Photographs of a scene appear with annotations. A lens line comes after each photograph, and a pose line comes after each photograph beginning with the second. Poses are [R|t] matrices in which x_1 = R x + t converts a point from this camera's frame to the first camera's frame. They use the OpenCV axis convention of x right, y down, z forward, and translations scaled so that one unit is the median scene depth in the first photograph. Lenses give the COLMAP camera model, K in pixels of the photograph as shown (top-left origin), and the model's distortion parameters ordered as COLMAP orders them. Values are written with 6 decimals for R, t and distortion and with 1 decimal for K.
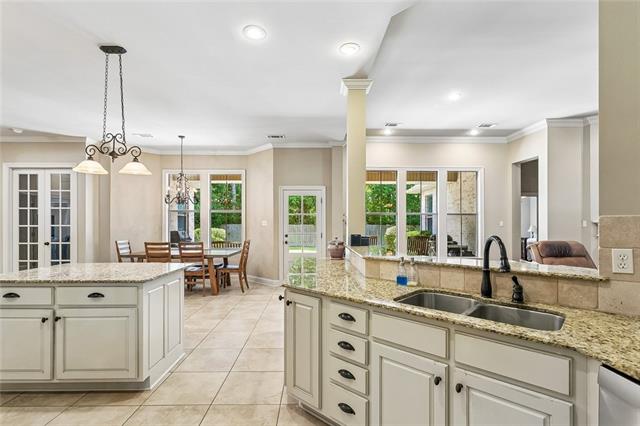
lens RADIAL K [[301.6, 0, 320.0], [0, 301.6, 213.0], [0, 0, 1]] dist [-0.001999, -0.000488]
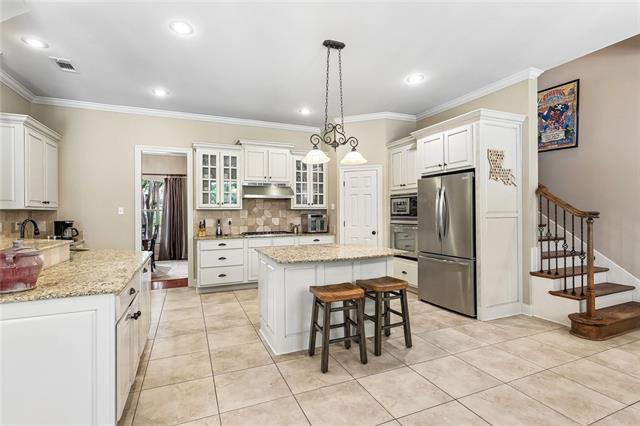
lens RADIAL K [[306.7, 0, 318.0], [0, 306.7, 208.6], [0, 0, 1]] dist [-0.001062, -0.000214]
pose [[-0.927529, 0.002027, -0.373746, -0.231777], [0.021024, 0.998685, -0.046761, 0.076151], [0.373160, -0.051230, -0.926352, 1.940107]]
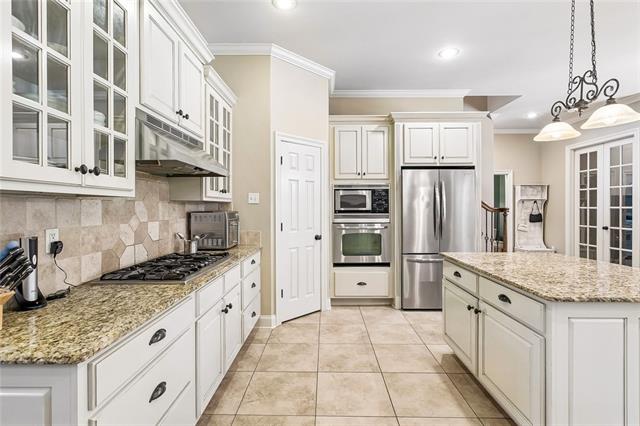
lens RADIAL K [[306.7, 0, 318.0], [0, 306.7, 208.6], [0, 0, 1]] dist [-0.001062, -0.000214]
pose [[-0.039471, 0.004801, -0.999209, 0.040456], [0.040294, 0.999183, 0.003209, 0.017214], [0.998408, -0.040135, -0.039632, 0.413784]]
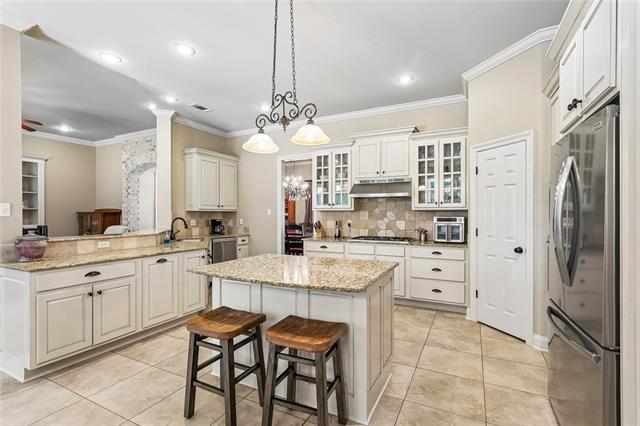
lens RADIAL K [[301.6, 0, 320.0], [0, 301.6, 213.0], [0, 0, 1]] dist [-0.001999, -0.000488]
pose [[-0.881554, 0.001322, 0.472082, -1.113998], [-0.017216, 0.999241, -0.034948, 0.060077], [-0.471770, -0.038936, -0.880862, 1.605012]]
